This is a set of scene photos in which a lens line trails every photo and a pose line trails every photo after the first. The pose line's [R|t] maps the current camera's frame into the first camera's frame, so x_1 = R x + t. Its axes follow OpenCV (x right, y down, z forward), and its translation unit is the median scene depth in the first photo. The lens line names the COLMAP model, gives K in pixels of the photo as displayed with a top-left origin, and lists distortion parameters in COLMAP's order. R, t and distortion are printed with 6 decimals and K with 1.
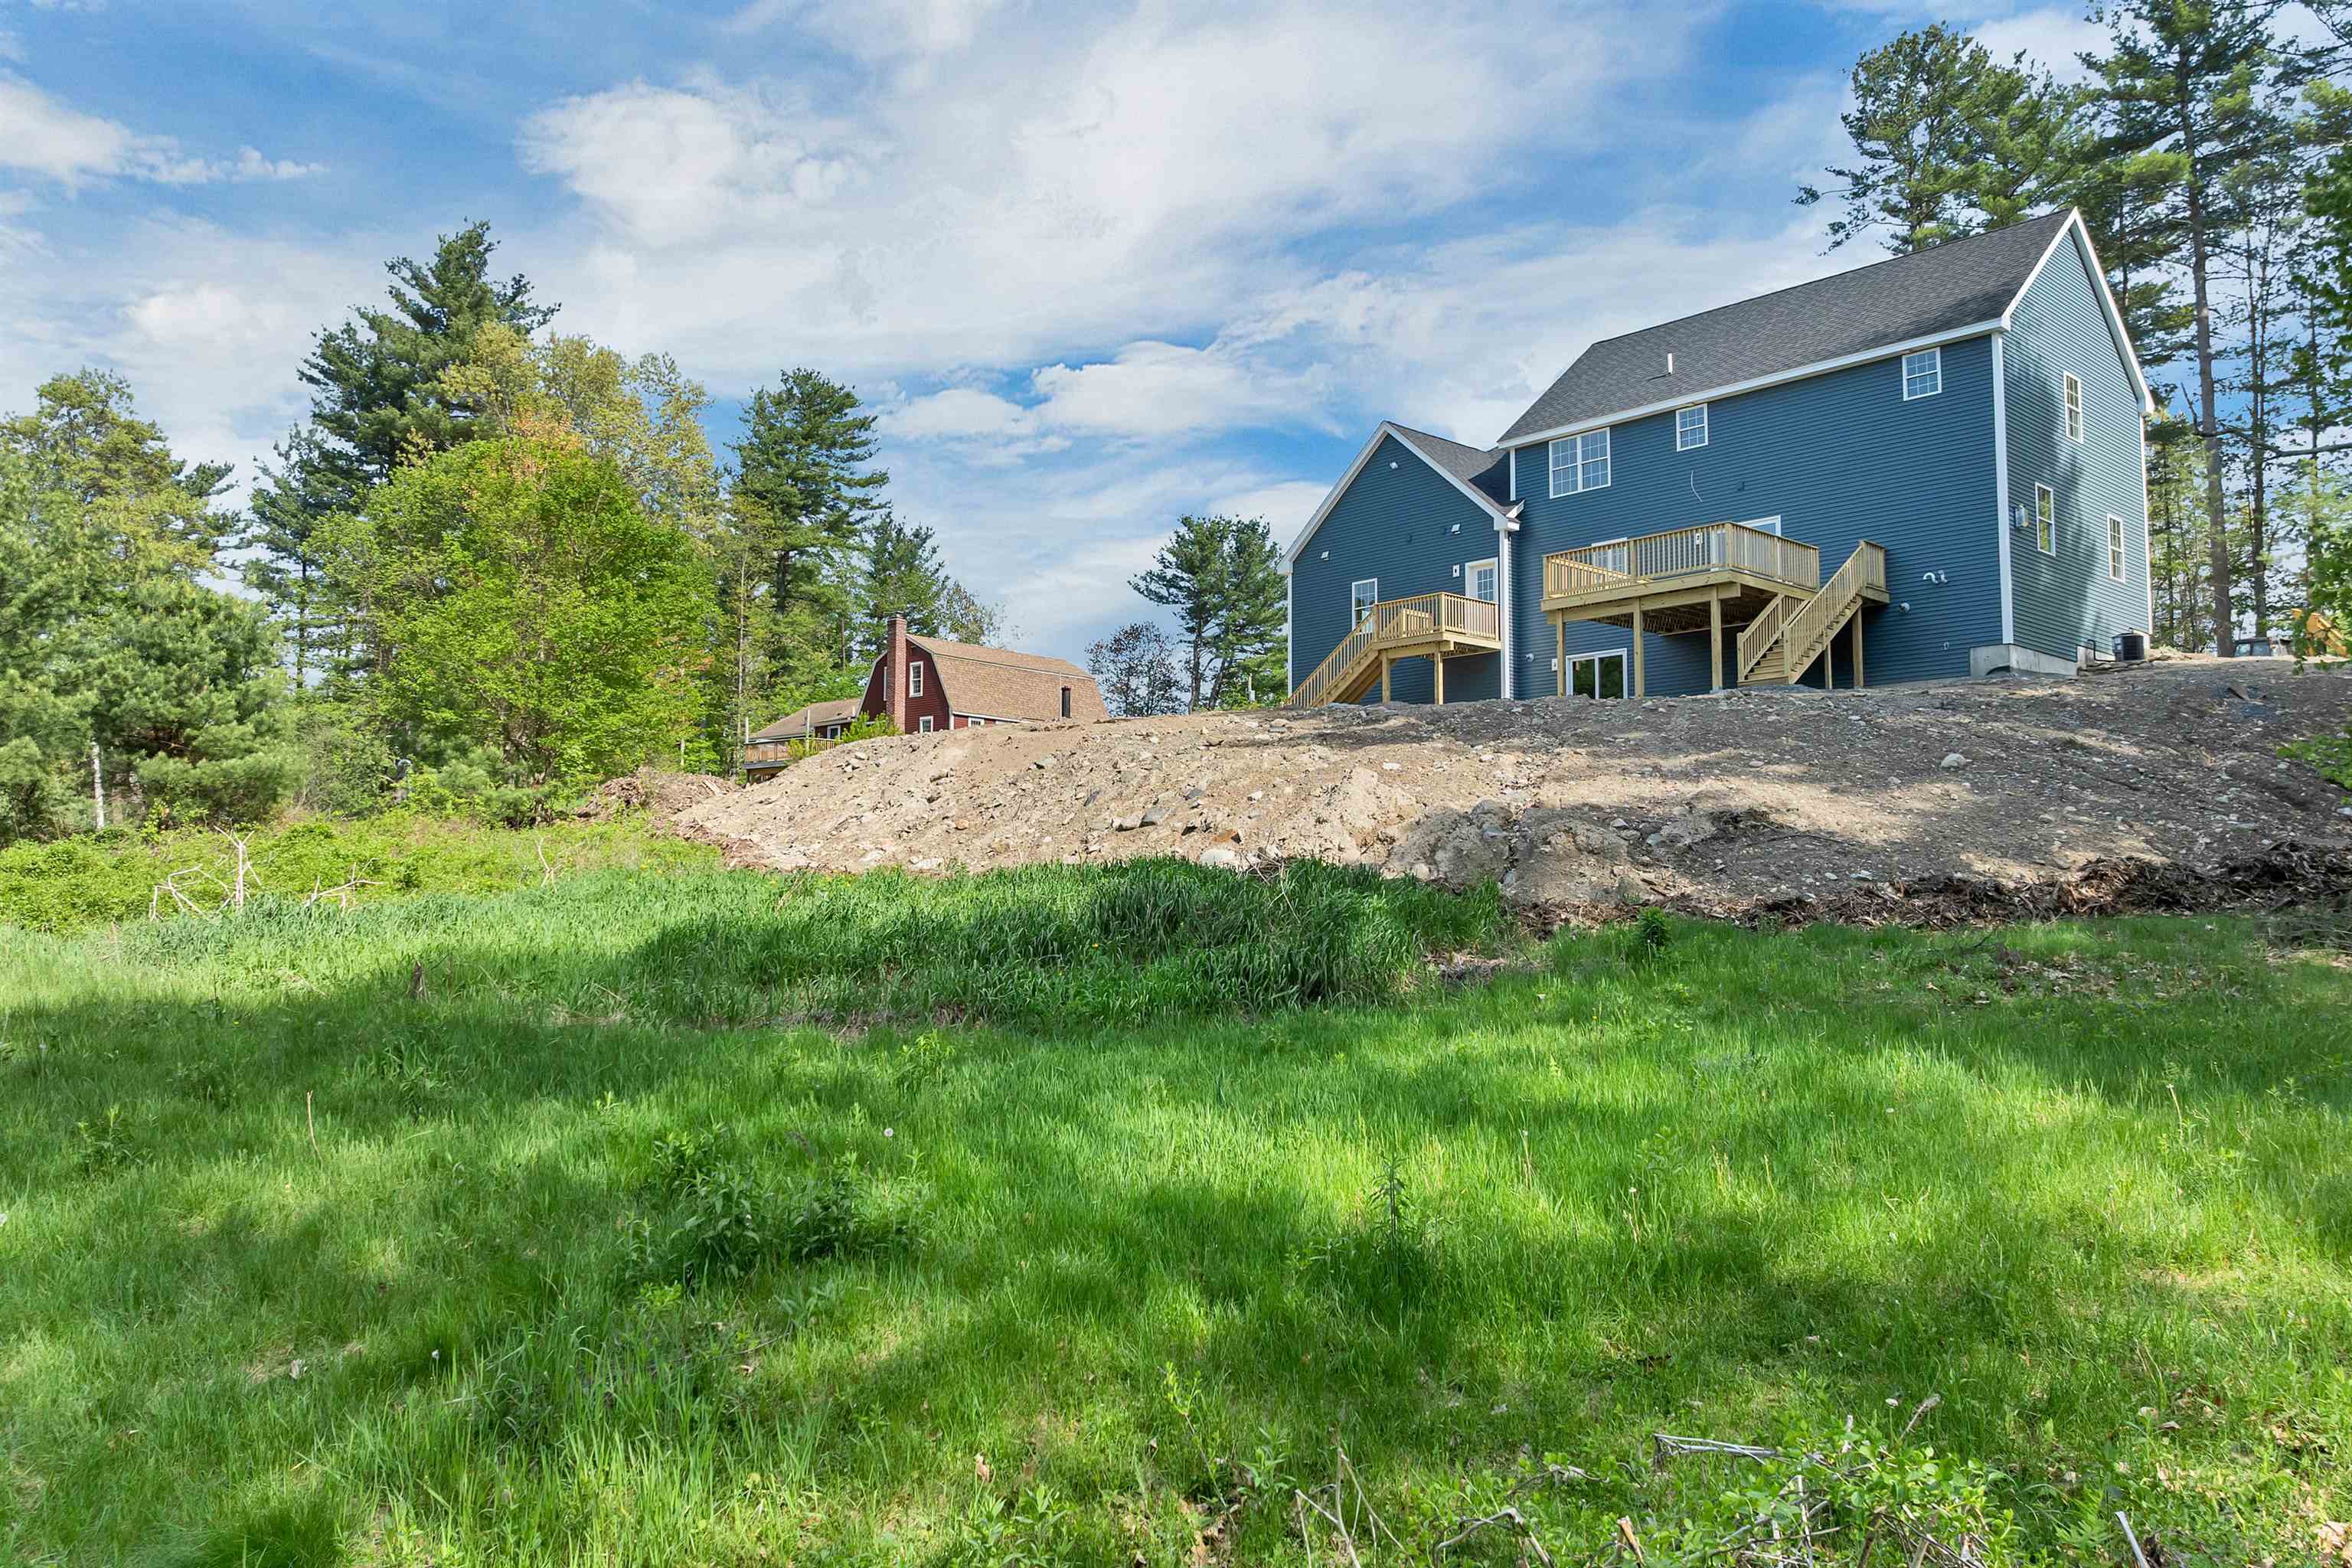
lens RADIAL K [[1702.4, 0, 1176.0], [0, 1702.4, 784.0], [0, 0, 1]] dist [-0.031997, -0.002750]
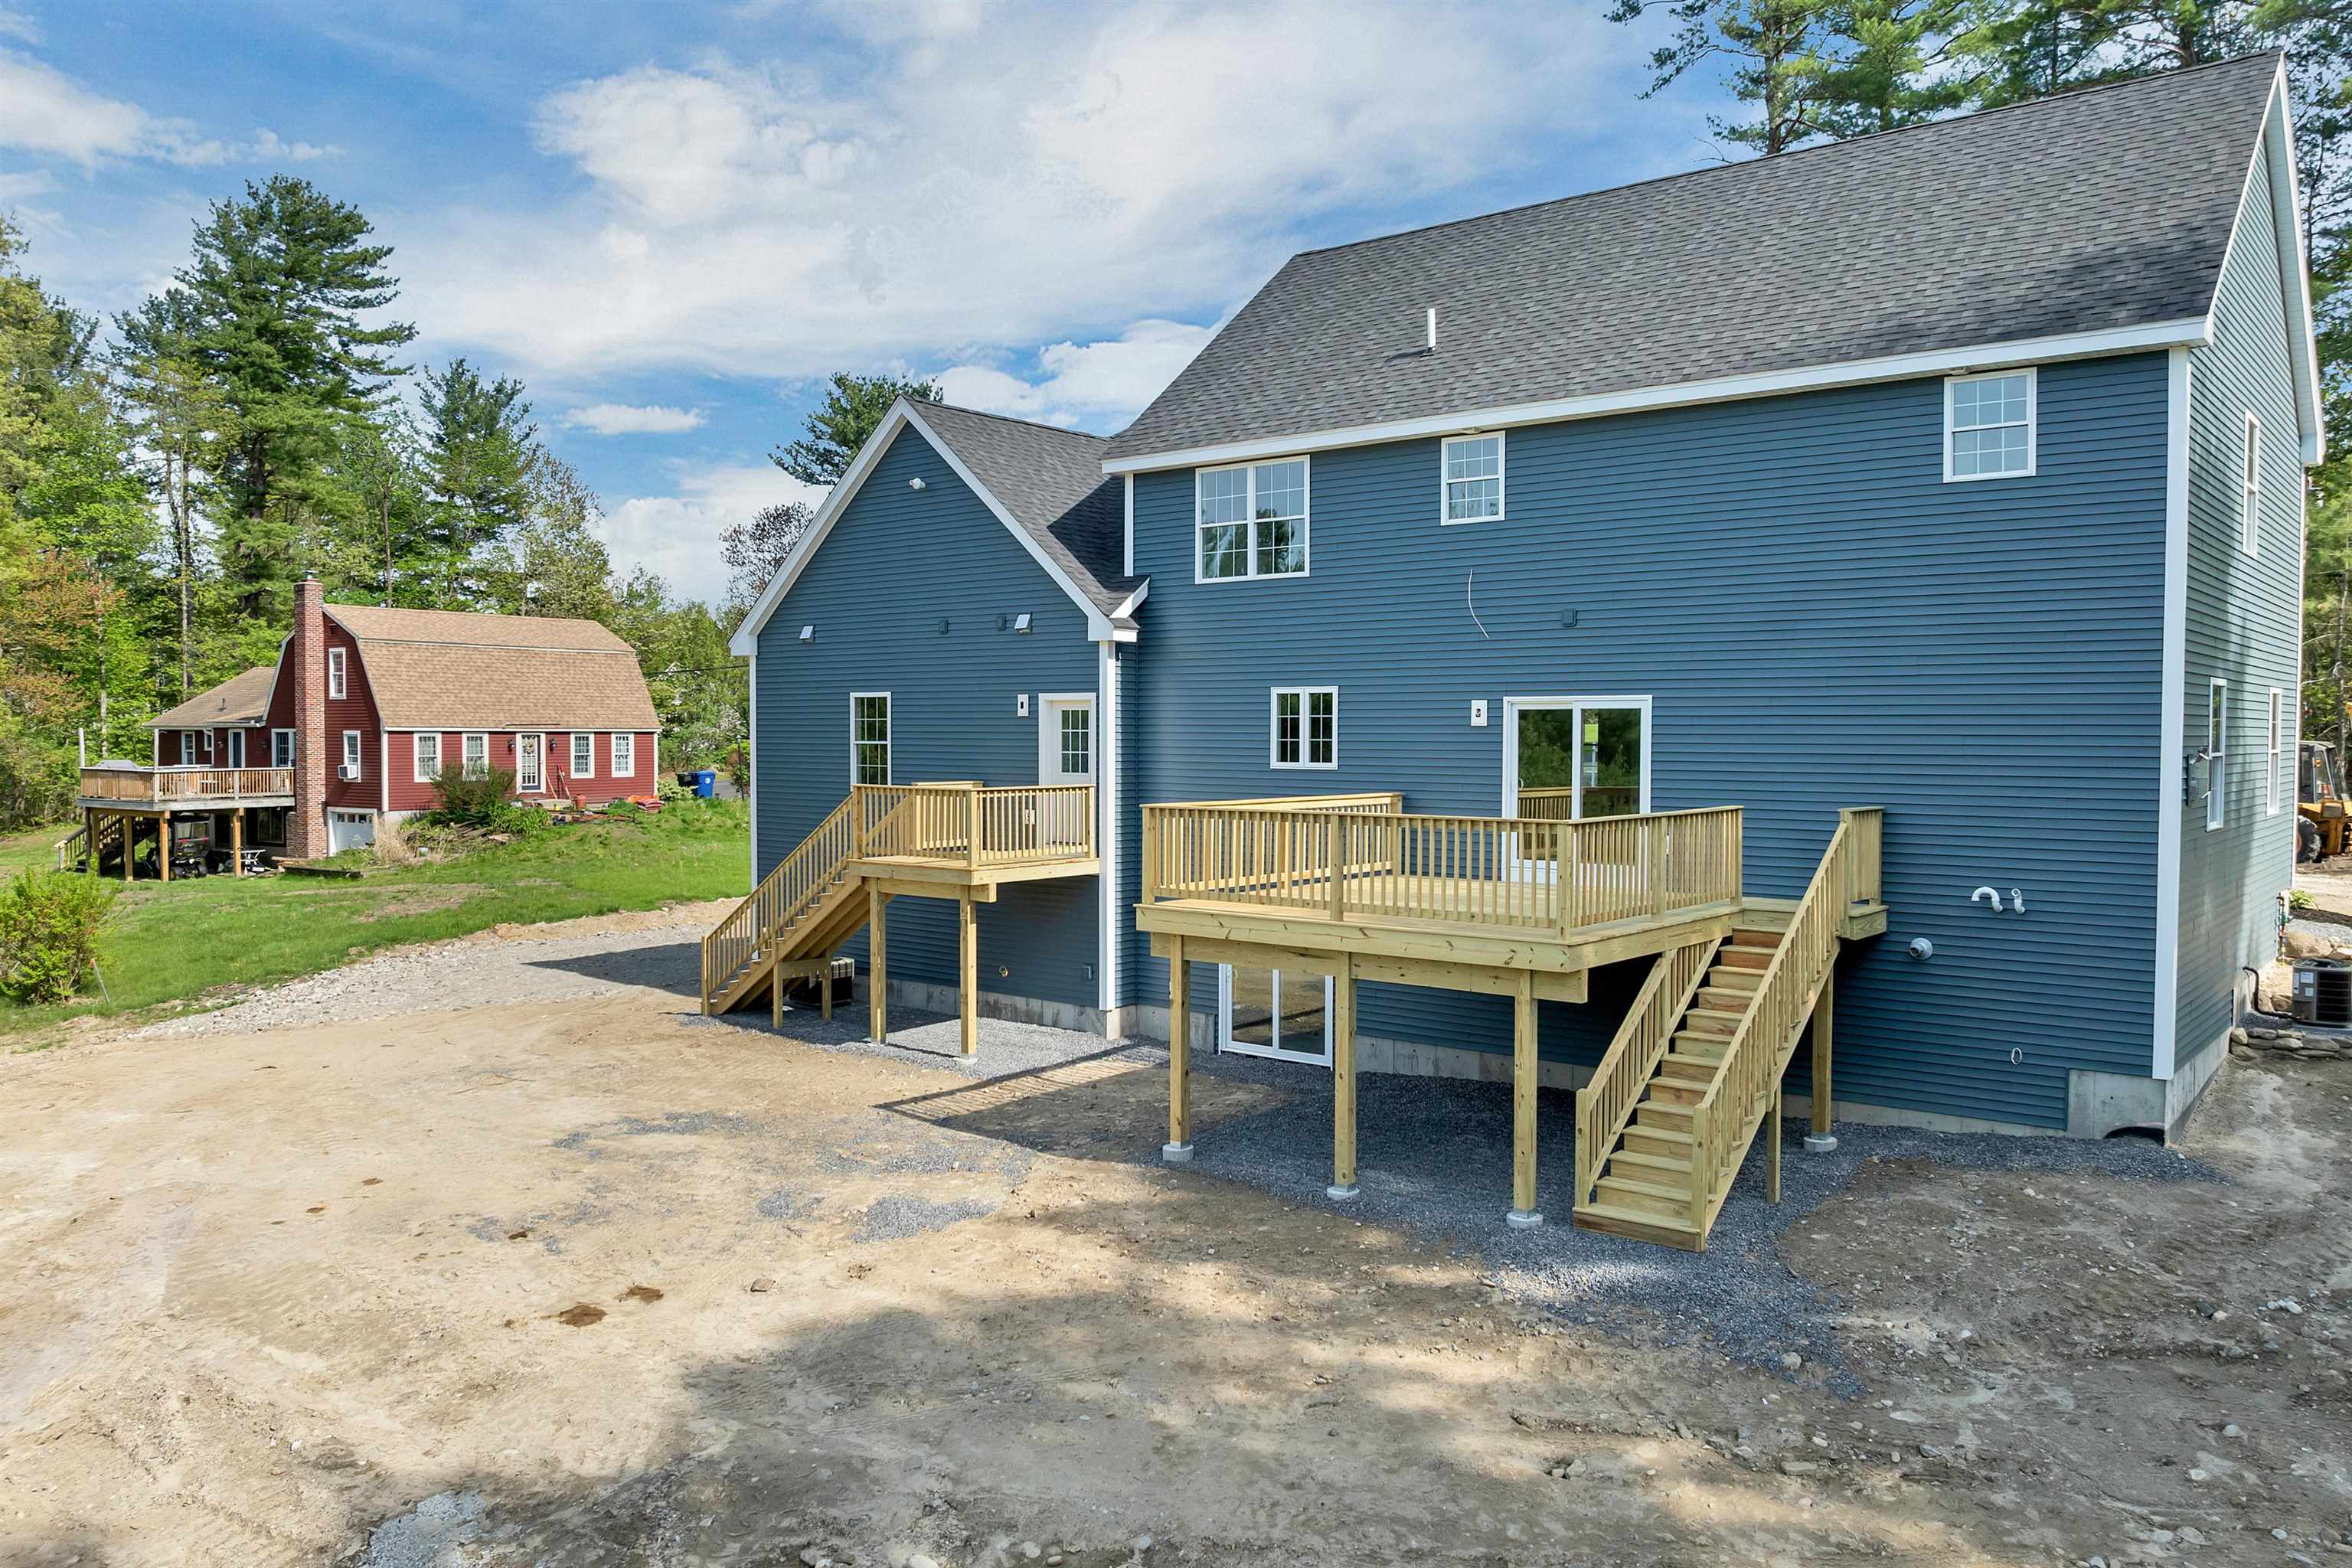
lens RADIAL K [[1702.4, 0, 1176.0], [0, 1702.4, 784.0], [0, 0, 1]] dist [-0.031997, -0.002750]
pose [[0.989214, -0.005582, 0.146371, 0.127612], [-0.010321, 0.994134, 0.107661, -0.149623], [-0.146113, -0.108011, 0.983354, 0.450181]]
